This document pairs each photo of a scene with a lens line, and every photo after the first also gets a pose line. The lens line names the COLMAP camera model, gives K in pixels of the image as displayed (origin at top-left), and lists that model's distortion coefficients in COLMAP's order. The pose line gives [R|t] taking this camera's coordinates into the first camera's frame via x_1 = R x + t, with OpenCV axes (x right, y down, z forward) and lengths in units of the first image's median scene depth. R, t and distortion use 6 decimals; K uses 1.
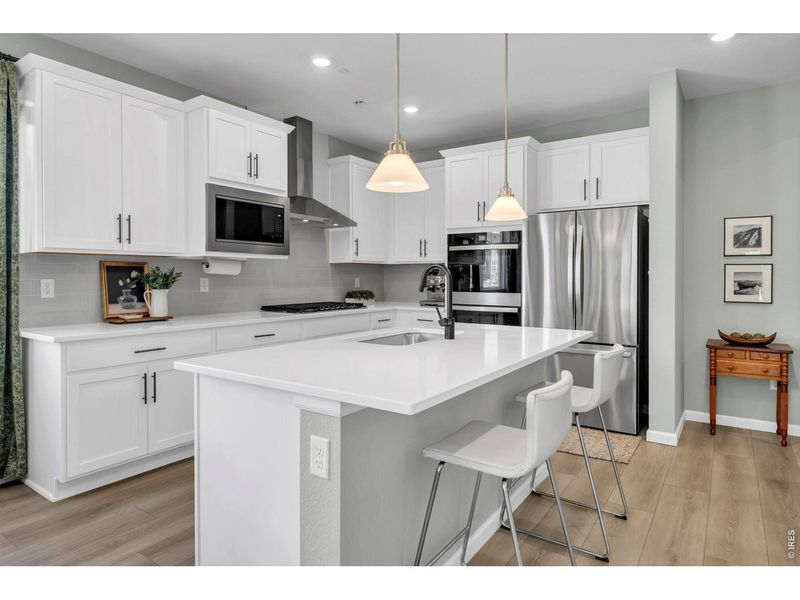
lens RADIAL K [[469.7, 0, 410.4], [0, 469.7, 277.9], [0, 0, 1]] dist [-0.003796, 0.001052]
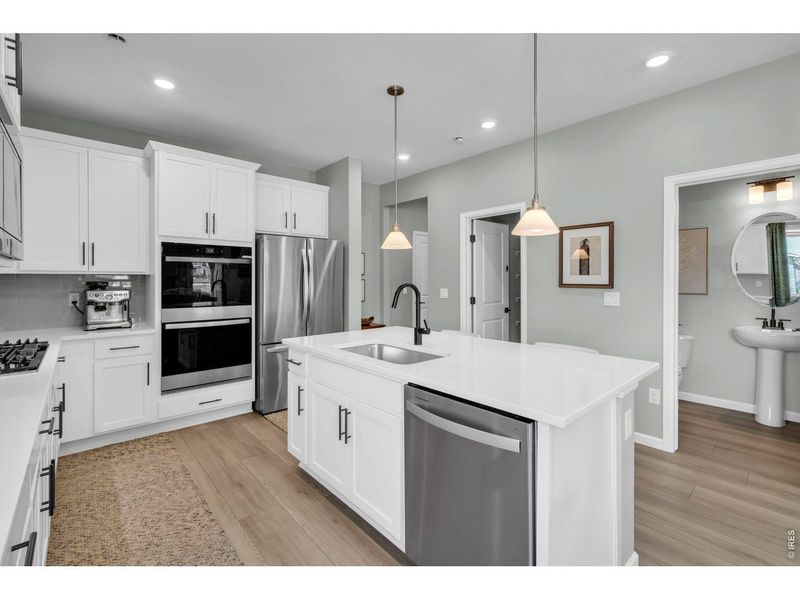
lens RADIAL K [[355.9, 0, 398.2], [0, 355.9, 281.5], [0, 0, 1]] dist [0.000857, -0.000309]
pose [[0.258650, -0.004249, 0.965962, -0.539310], [0.004512, 0.999985, 0.003191, -0.025943], [-0.965961, 0.003533, 0.258665, 0.517193]]
